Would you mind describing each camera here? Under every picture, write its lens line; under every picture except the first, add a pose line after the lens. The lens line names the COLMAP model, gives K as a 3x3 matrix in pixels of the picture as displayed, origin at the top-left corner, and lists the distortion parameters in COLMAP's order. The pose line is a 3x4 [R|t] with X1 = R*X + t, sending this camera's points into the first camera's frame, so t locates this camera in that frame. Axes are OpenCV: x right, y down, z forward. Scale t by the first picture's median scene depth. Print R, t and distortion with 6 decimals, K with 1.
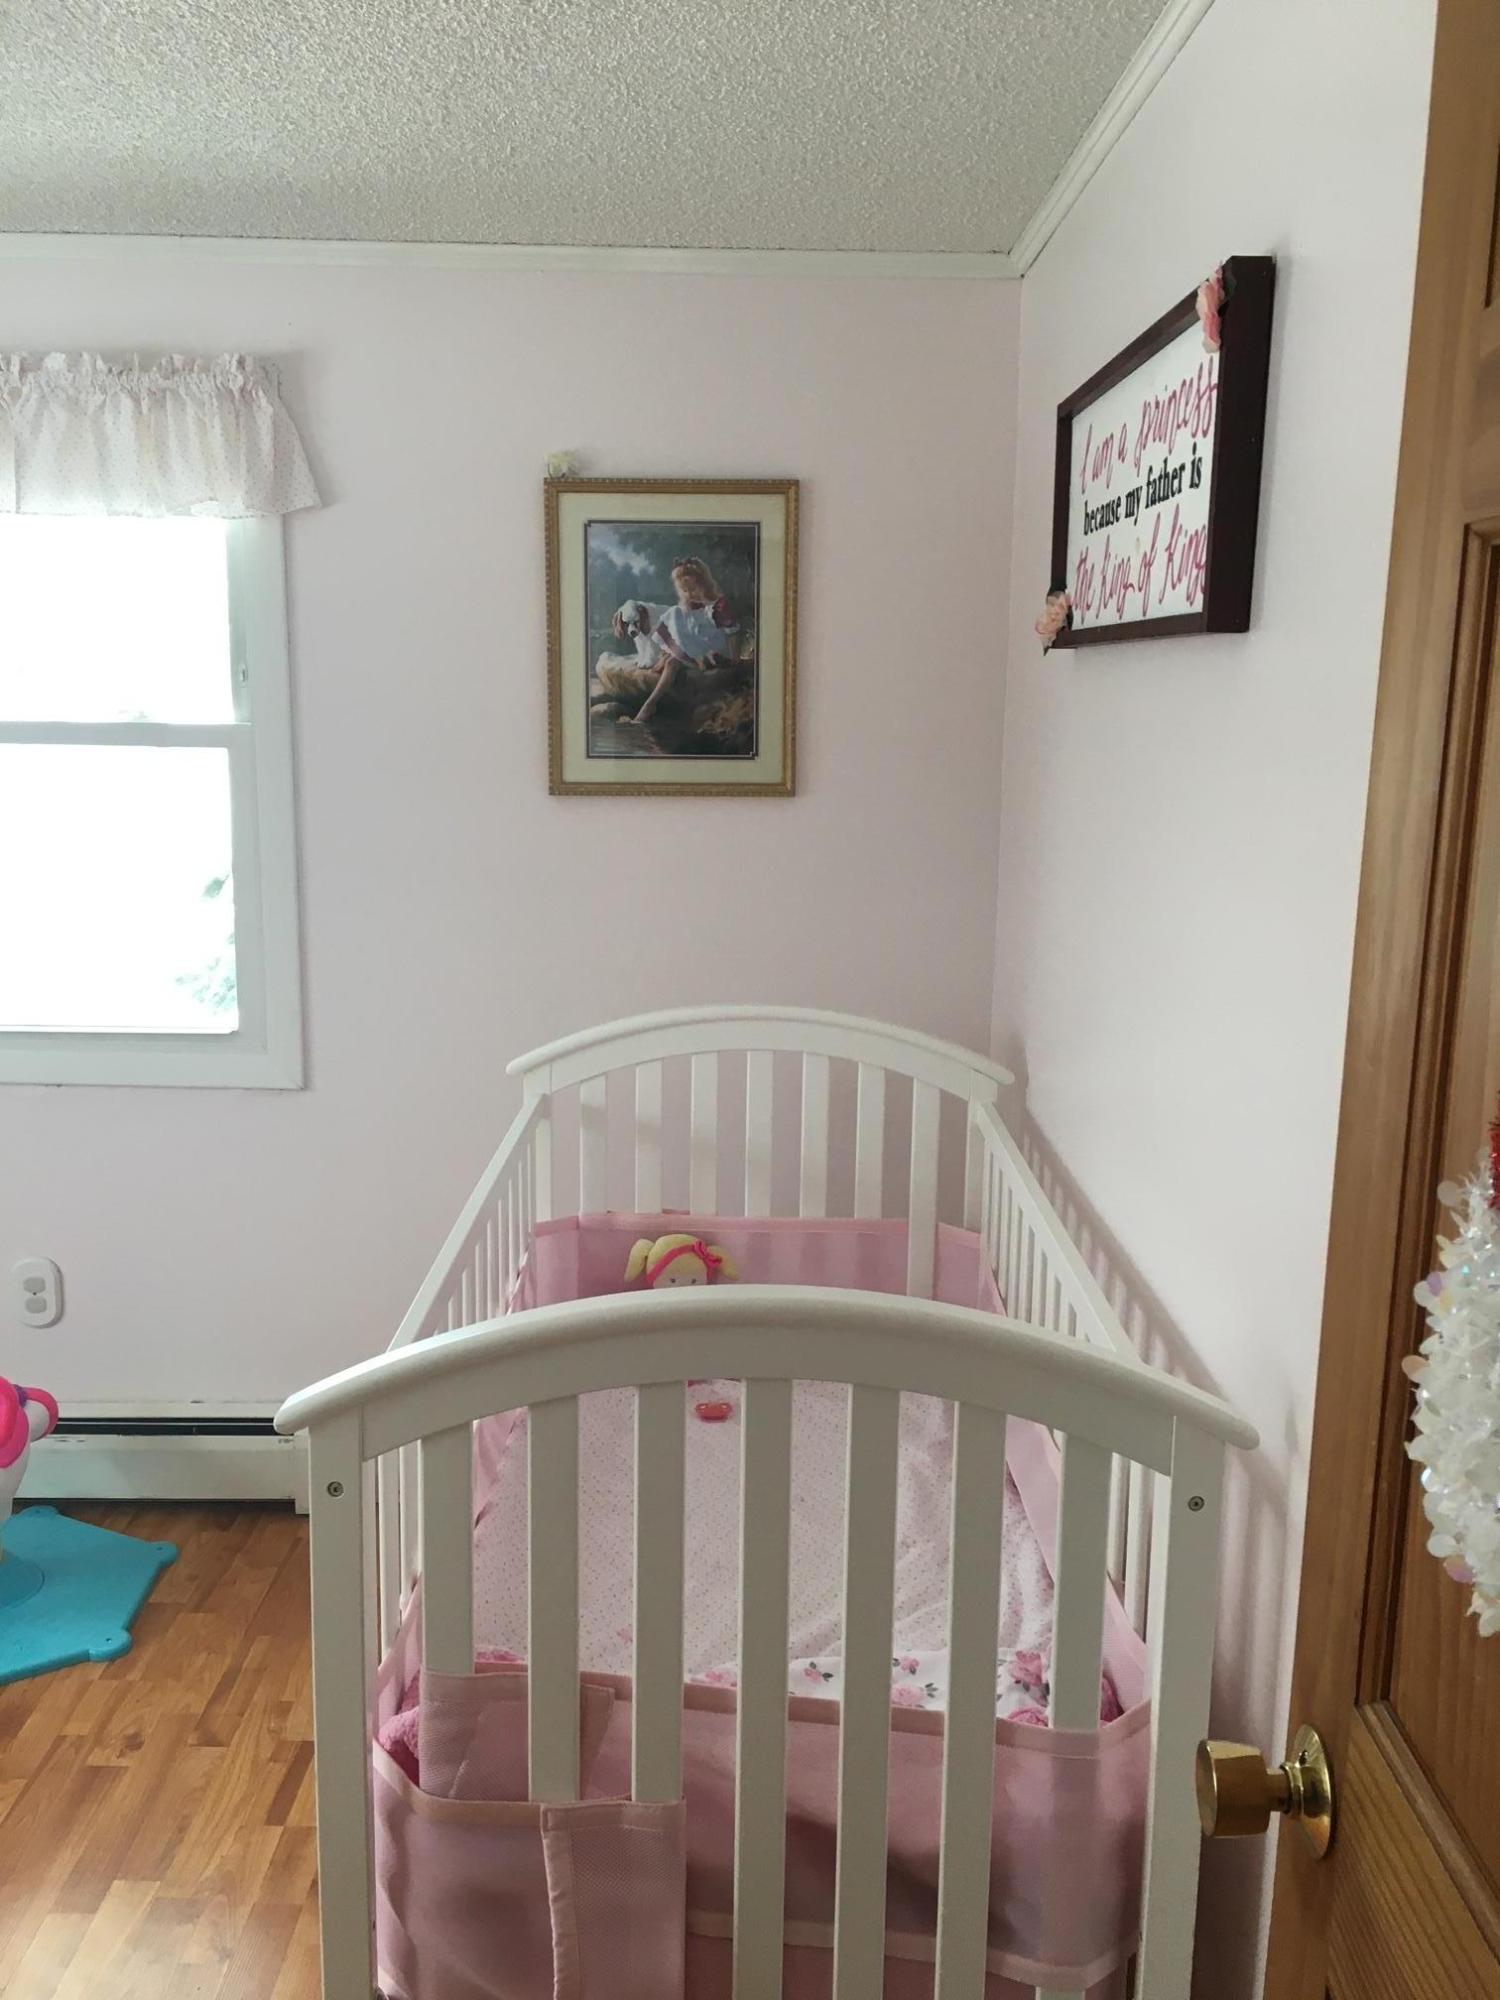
lens RADIAL K [[1704.4, 0, 759.9], [0, 1704.4, 1003.2], [0, 0, 1]] dist [0.073090, -0.117006]
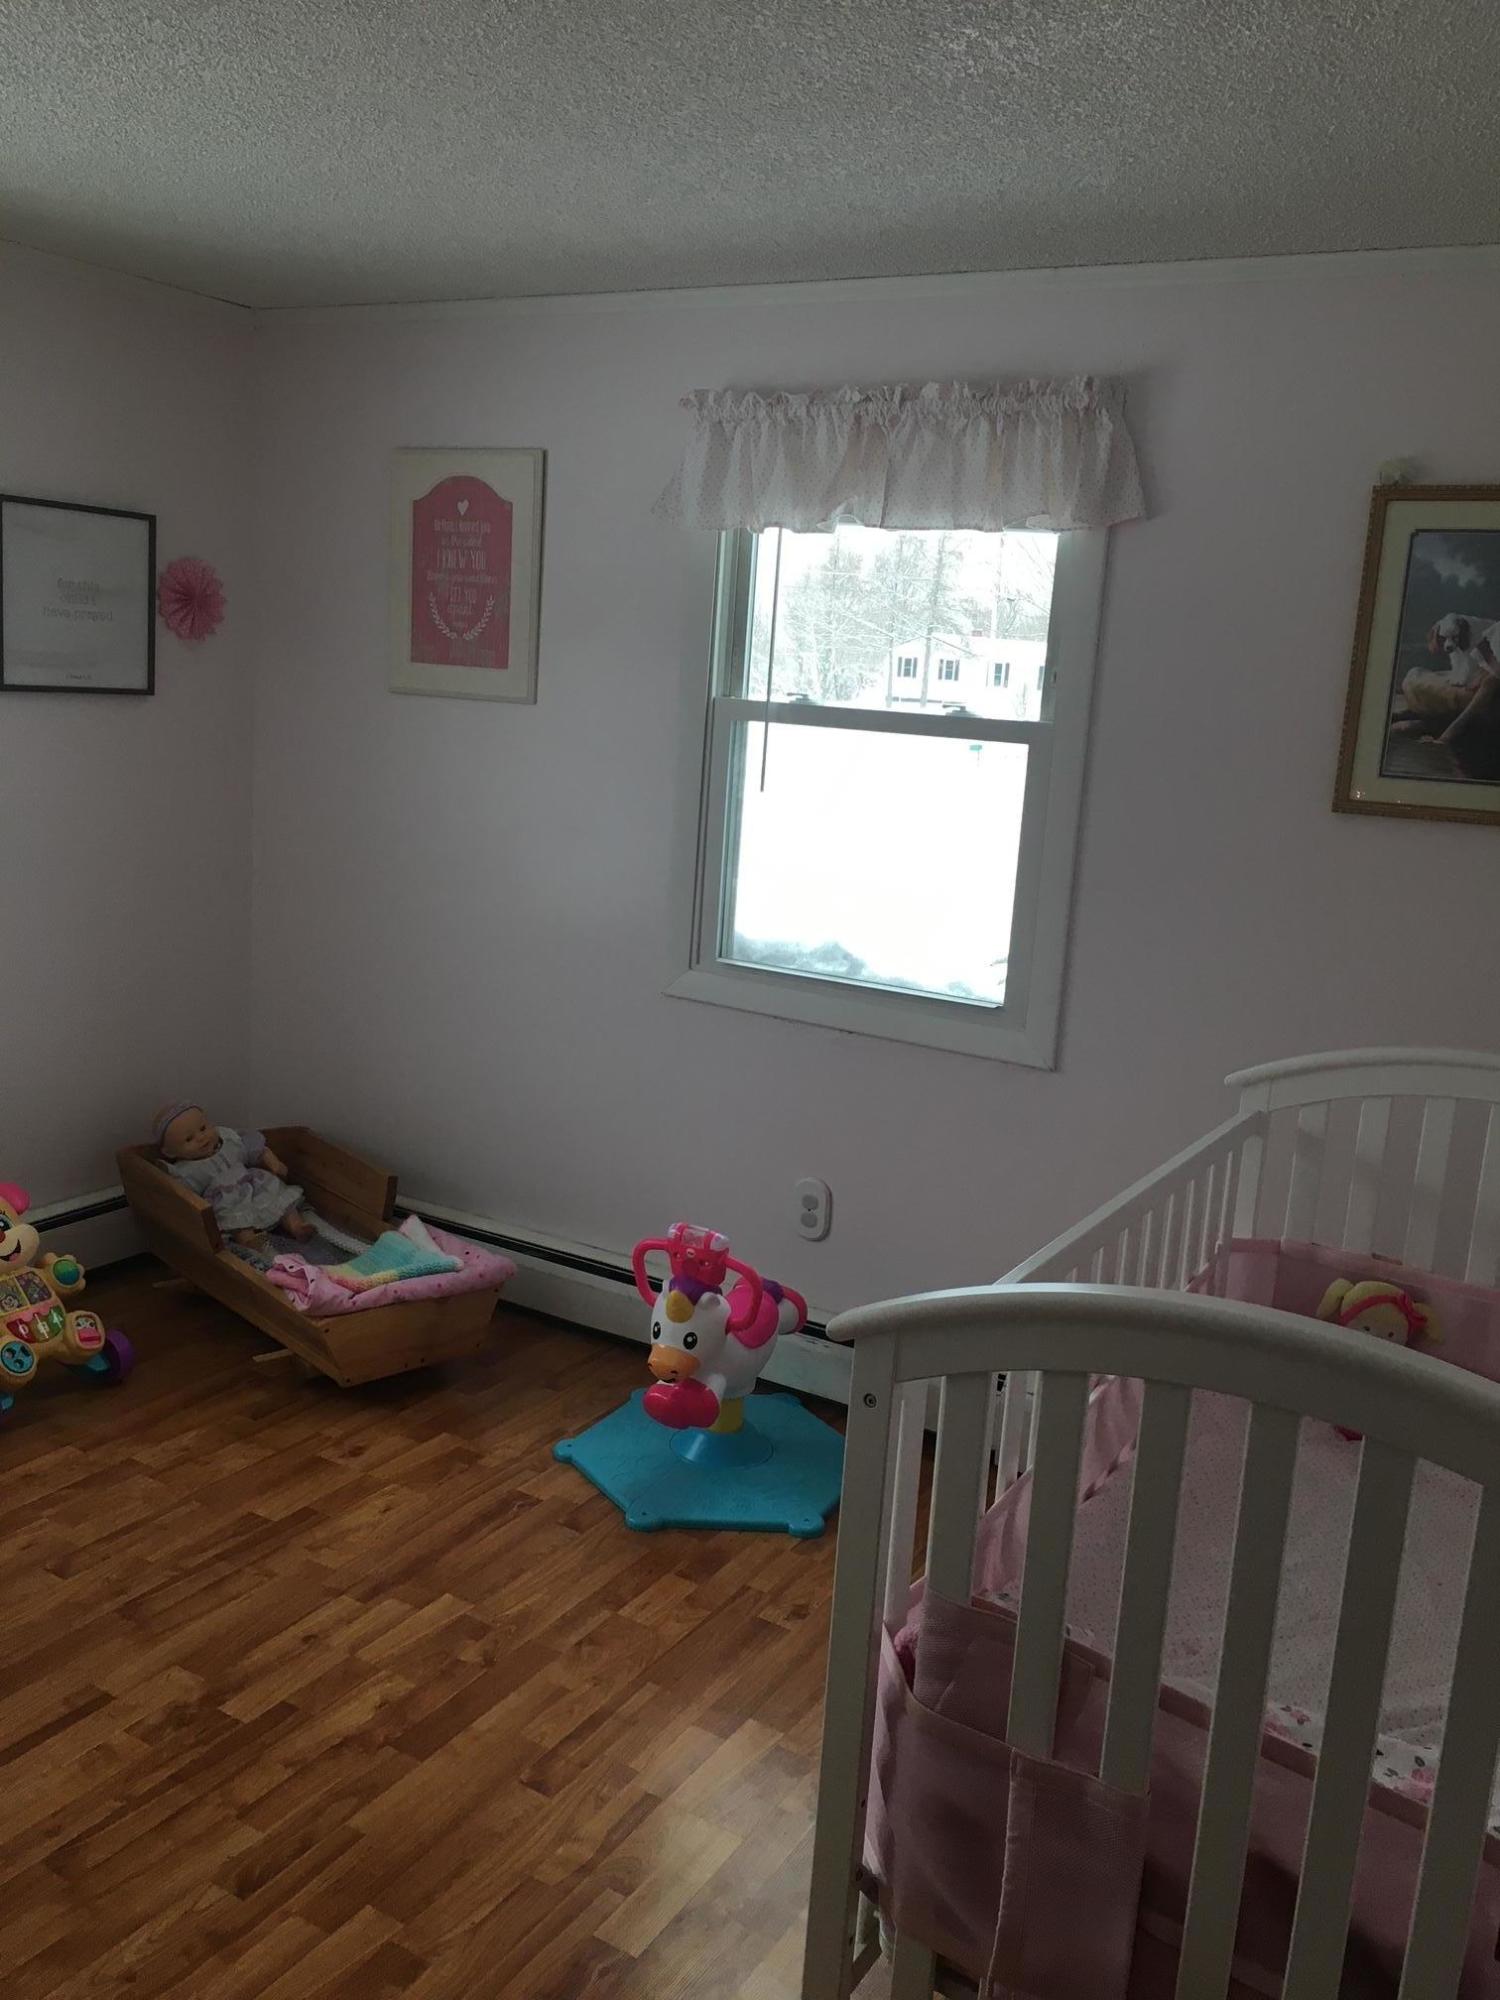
lens RADIAL K [[1704.4, 0, 743.3], [0, 1704.4, 1005.5], [0, 0, 1]] dist [0.073090, -0.117006]
pose [[0.853500, 0.141324, -0.501563, 0.106504], [-0.142537, 0.989129, 0.036153, -0.000313], [0.501220, 0.040635, 0.864365, -0.008606]]
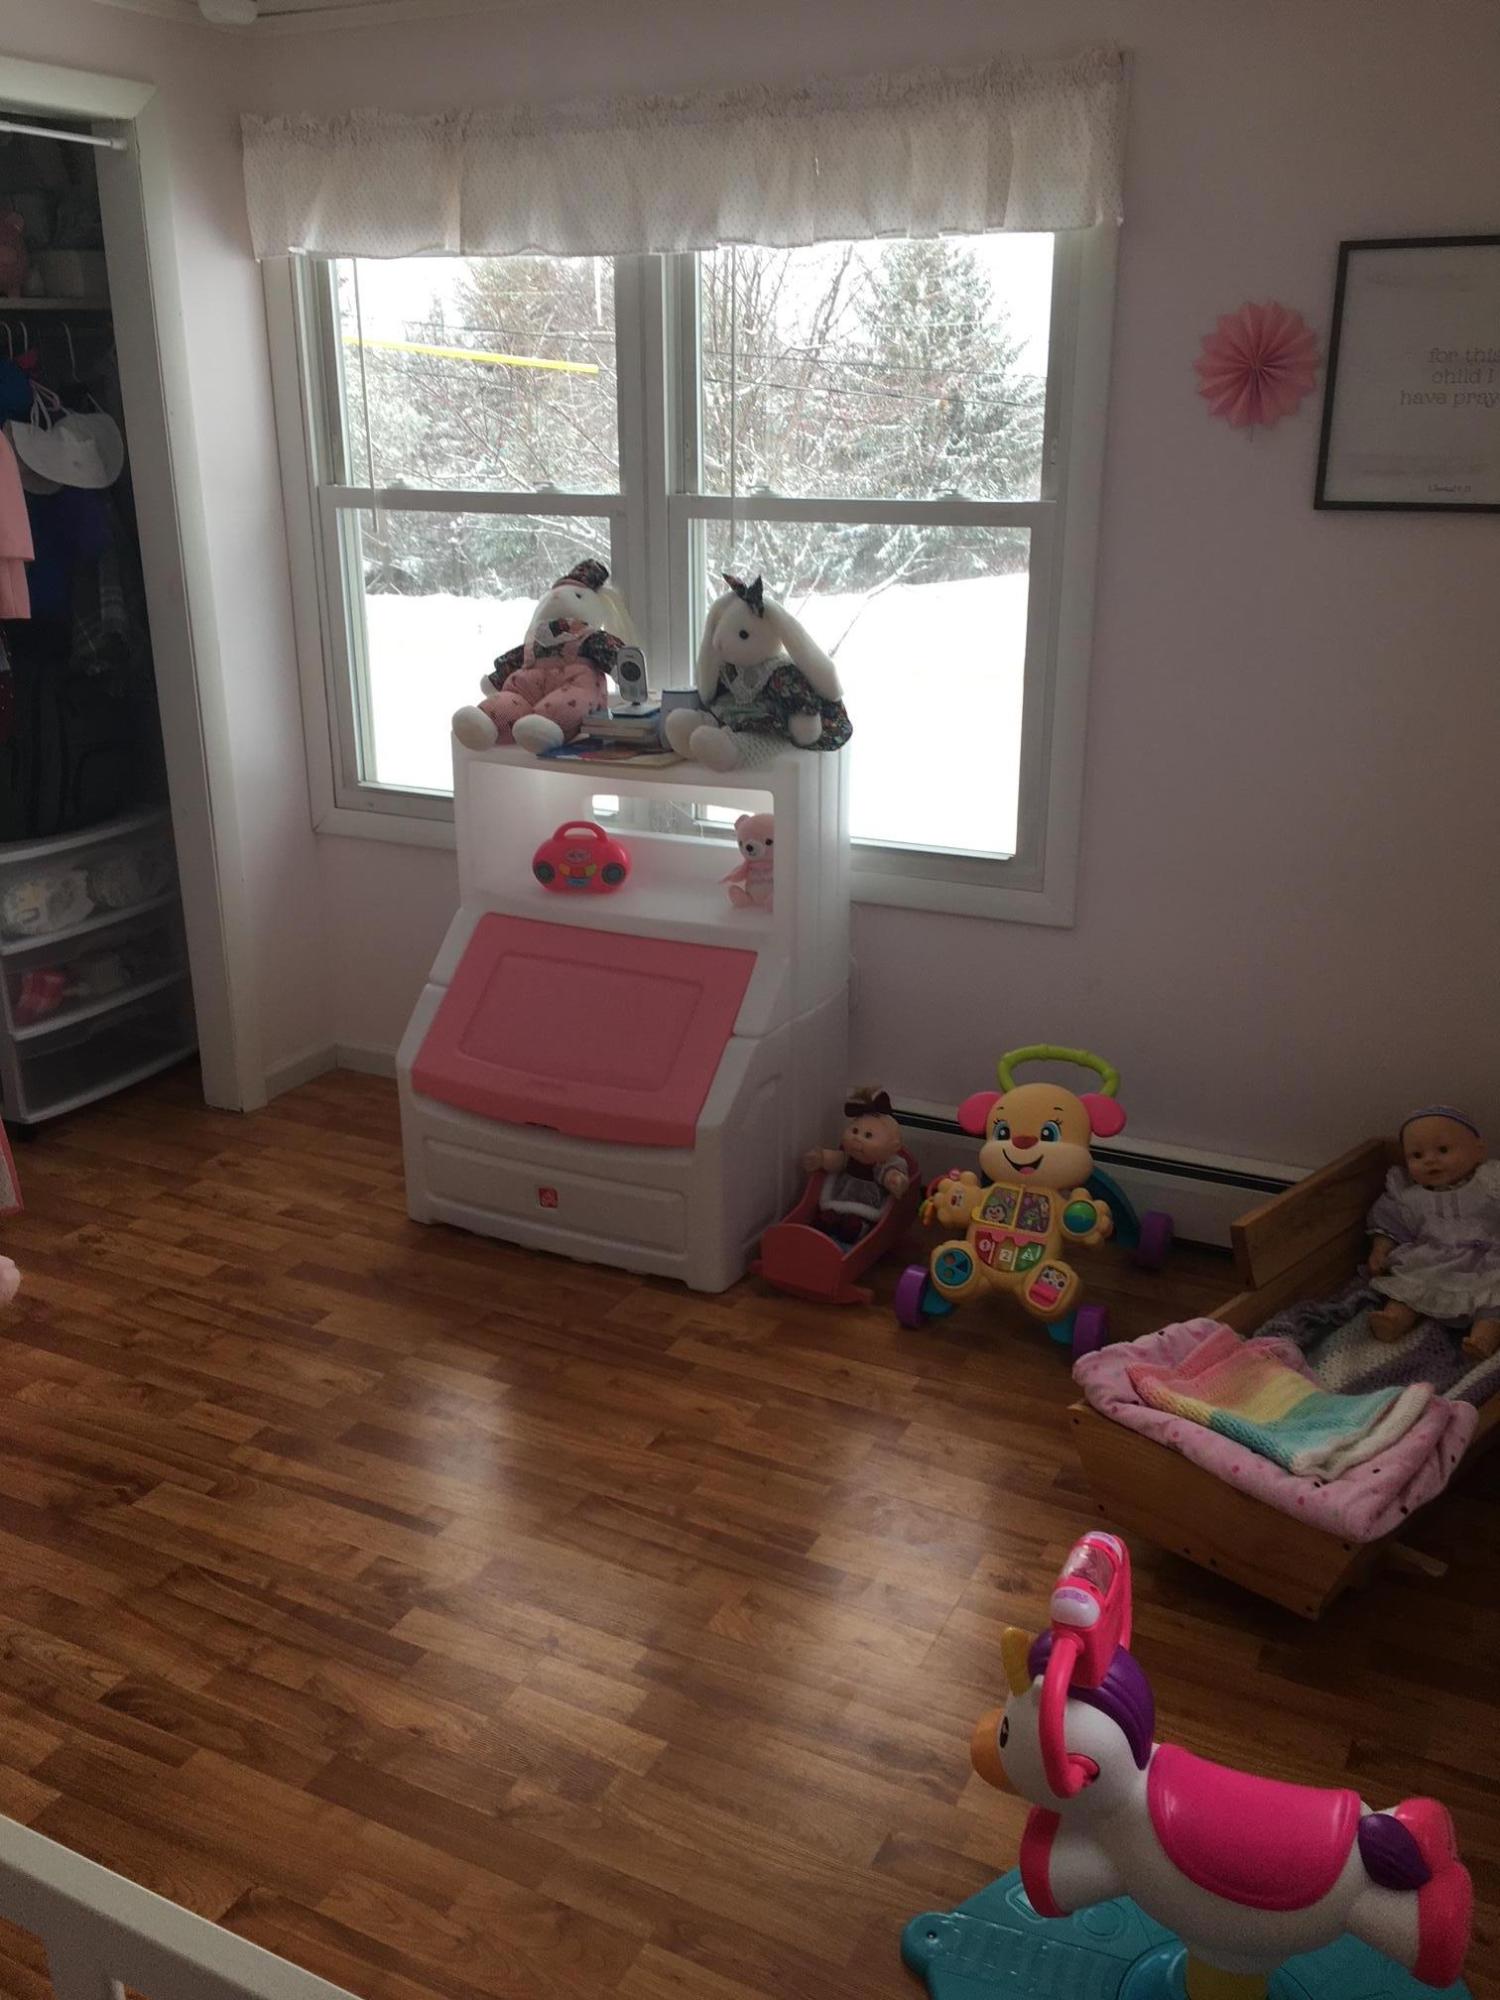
lens RADIAL K [[1704.4, 0, 748.8], [0, 1704.4, 995.9], [0, 0, 1]] dist [0.073090, -0.117006]
pose [[-0.460677, 0.277185, -0.843176, 0.008751], [-0.160999, 0.908128, 0.386501, -0.218125], [0.872844, 0.313802, -0.373727, 1.177362]]
